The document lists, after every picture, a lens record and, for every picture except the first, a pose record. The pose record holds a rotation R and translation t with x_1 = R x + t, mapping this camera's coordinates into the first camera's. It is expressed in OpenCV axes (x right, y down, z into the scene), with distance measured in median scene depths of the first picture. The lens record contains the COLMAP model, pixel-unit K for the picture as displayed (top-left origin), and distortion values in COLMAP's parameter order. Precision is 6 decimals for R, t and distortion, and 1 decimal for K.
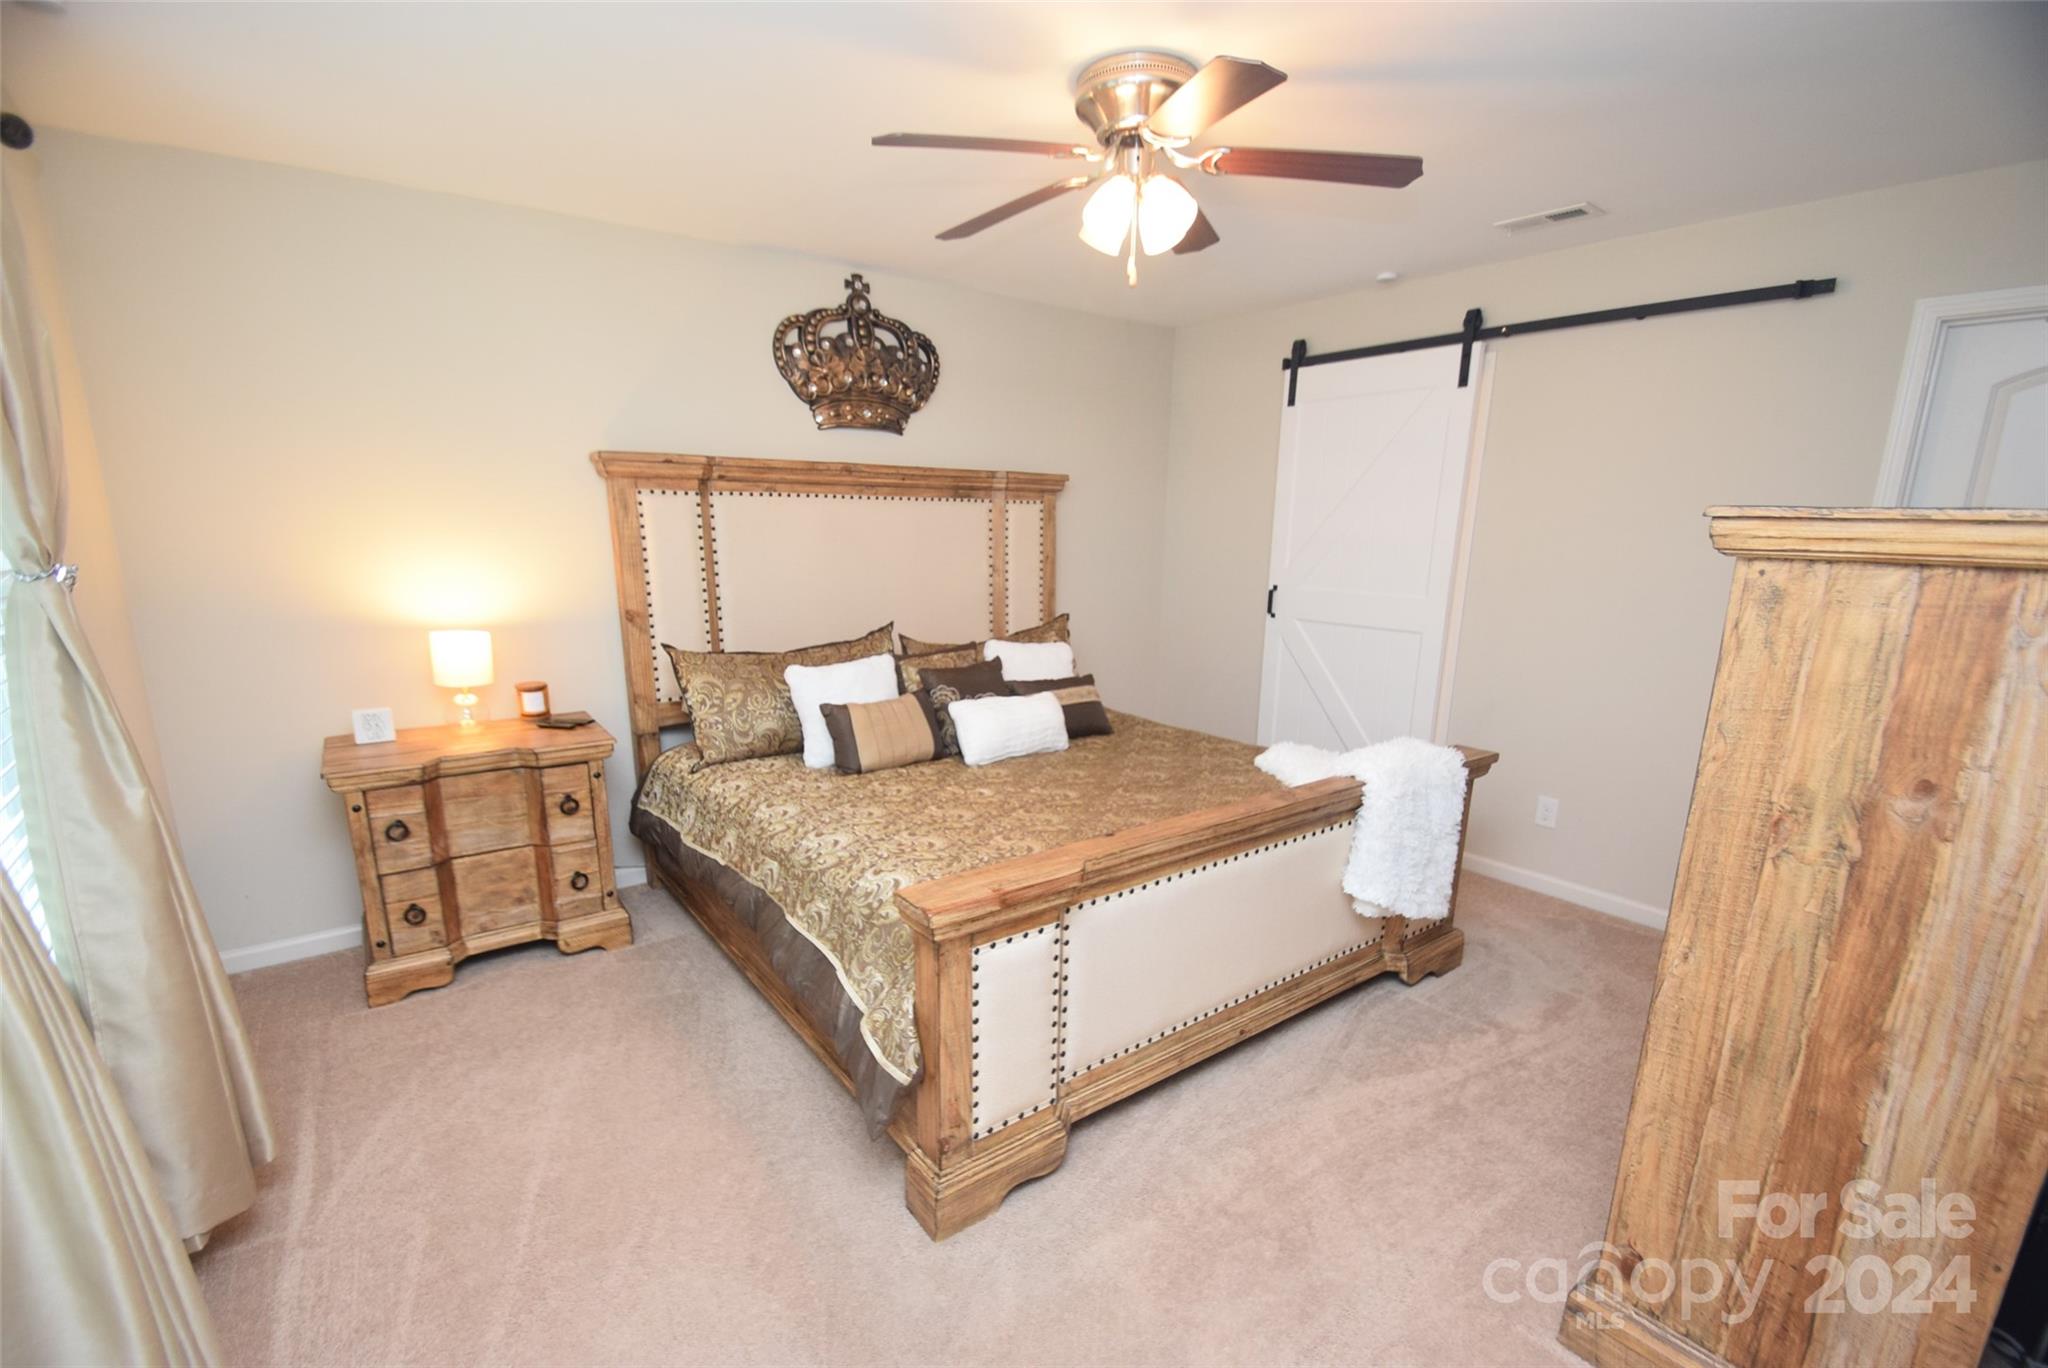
lens RADIAL K [[909.4, 0, 1024.9], [0, 909.4, 755.2], [0, 0, 1]] dist [0.000942, -0.011842]
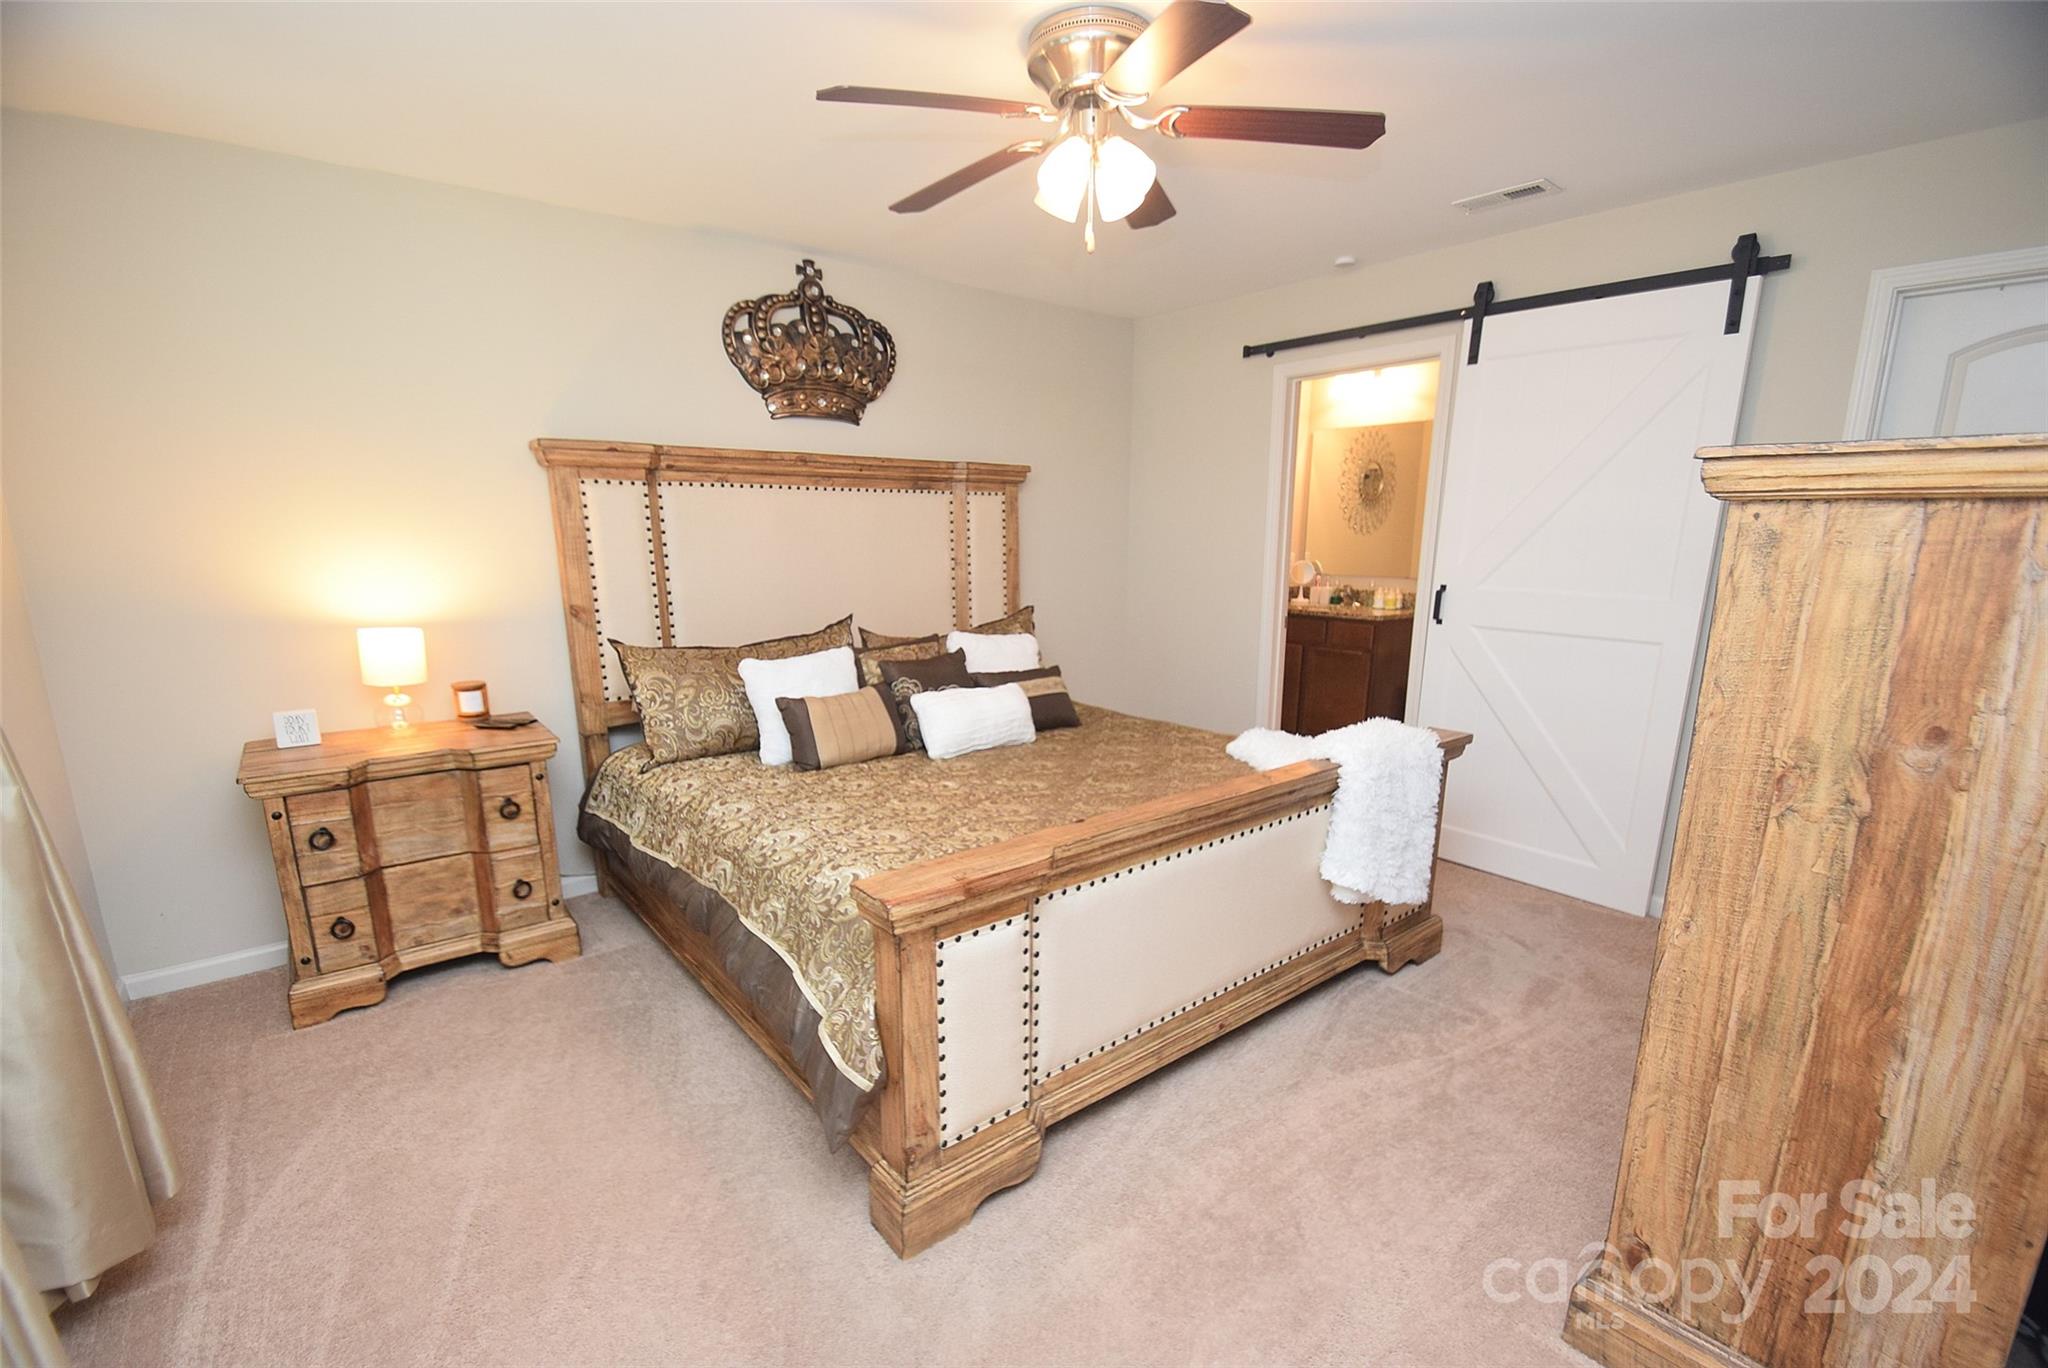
lens RADIAL K [[907.5, 0, 1025.7], [0, 907.5, 747.3], [0, 0, 1]] dist [0.001700, -0.011767]
pose [[0.999177, -0.020427, 0.035057, 0.004412], [0.021046, 0.999627, -0.017391, 0.022766], [-0.034689, 0.018114, 0.999234, 0.044622]]
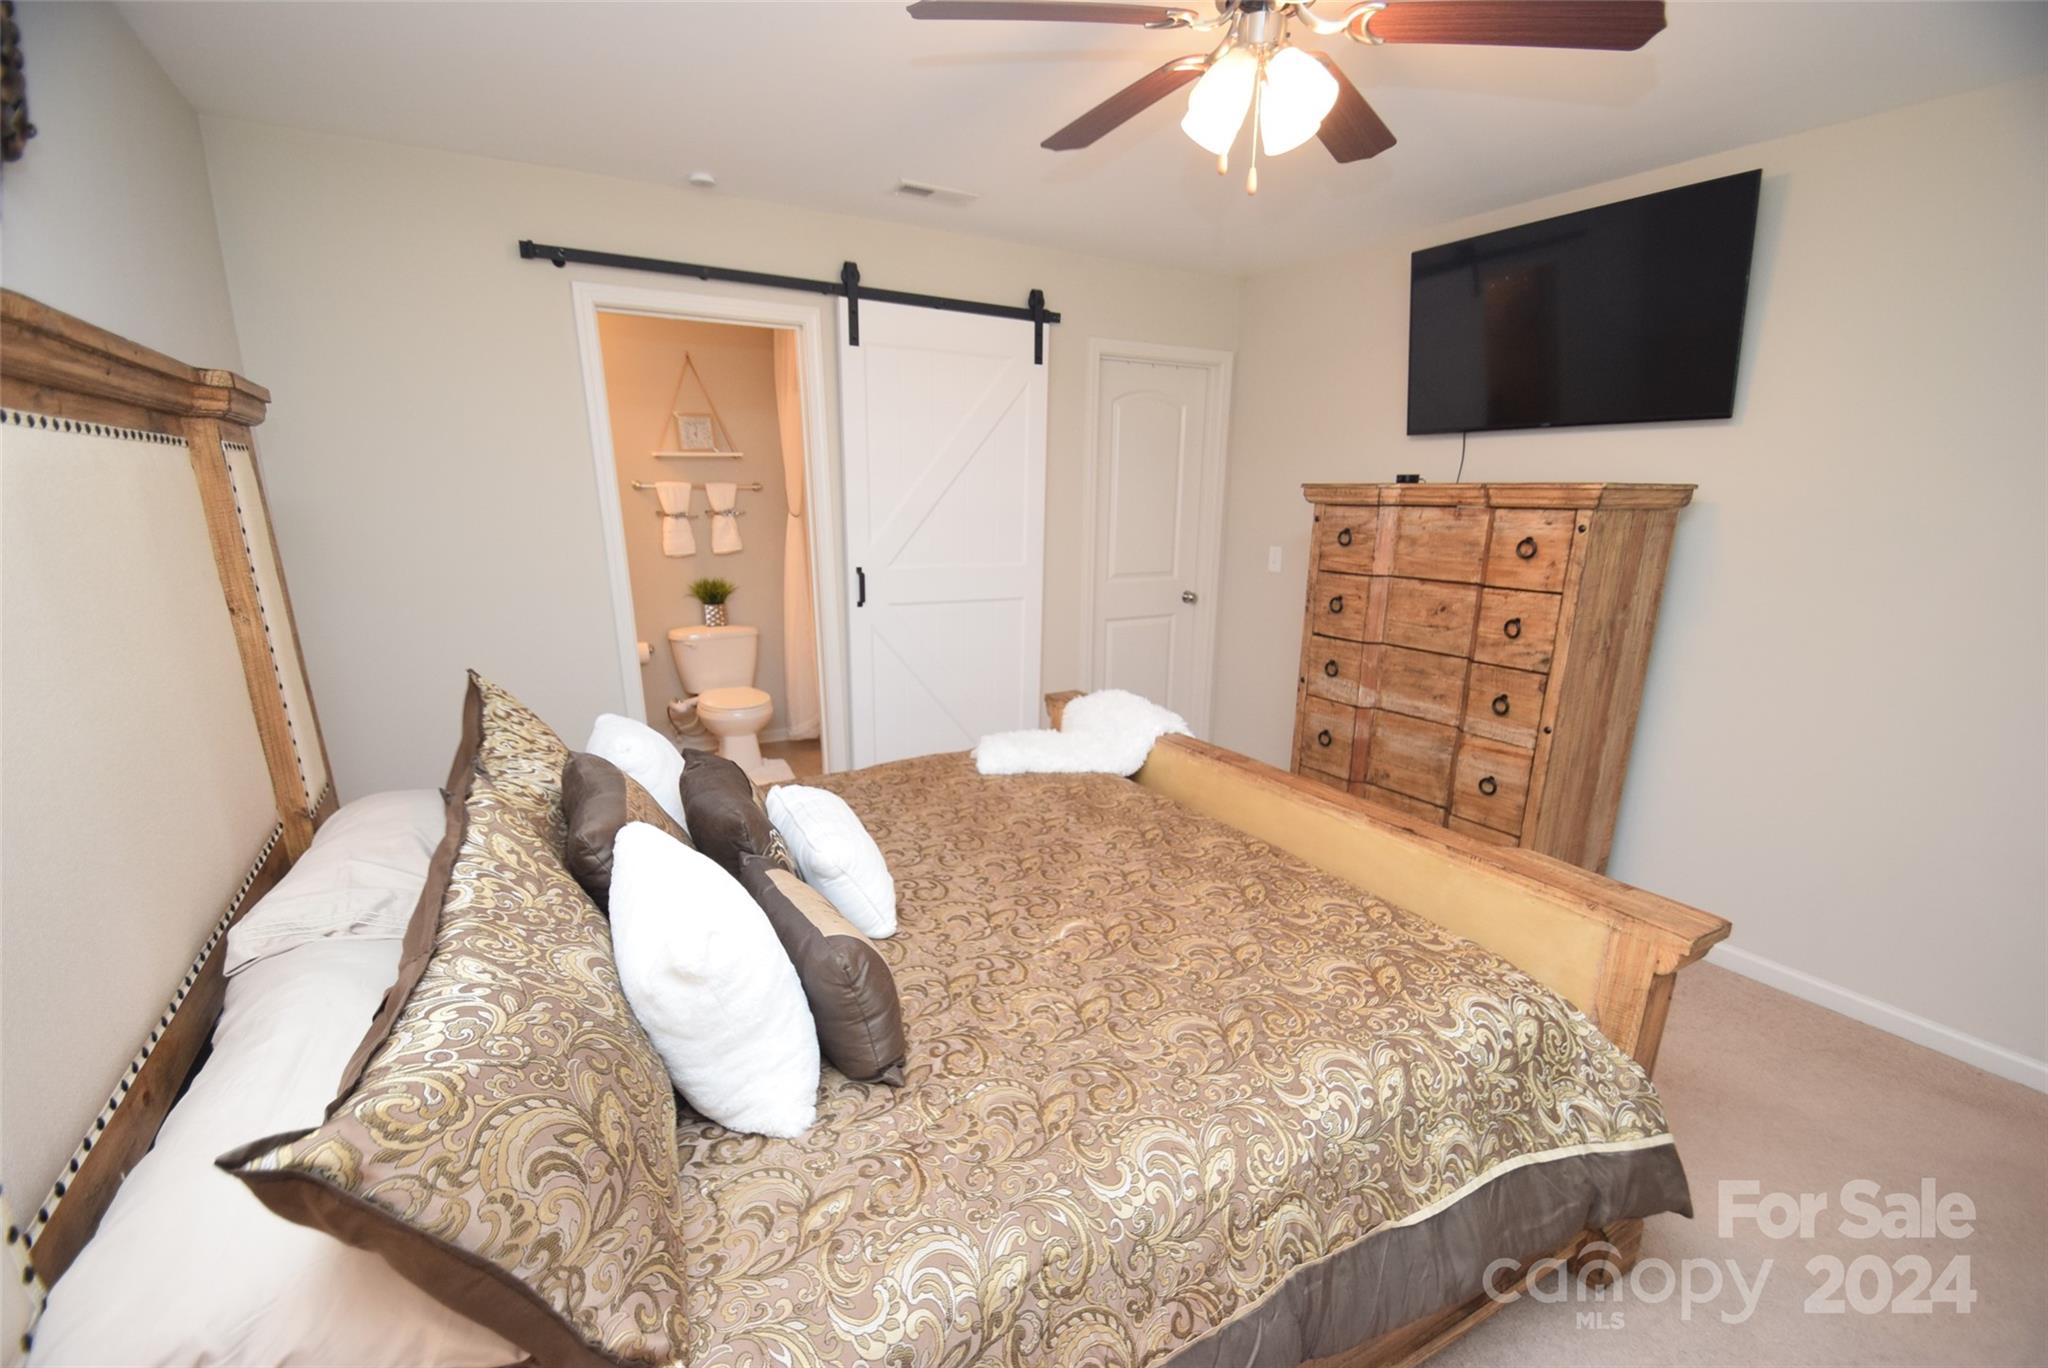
lens RADIAL K [[883.5, 0, 1025.1], [0, 883.5, 741.9], [0, 0, 1]] dist [0.032444, -0.010505]
pose [[0.121307, -0.284283, 0.951035, -0.725482], [0.245056, 0.937031, 0.248839, -0.292256], [-0.961890, 0.202871, 0.183334, 1.060938]]
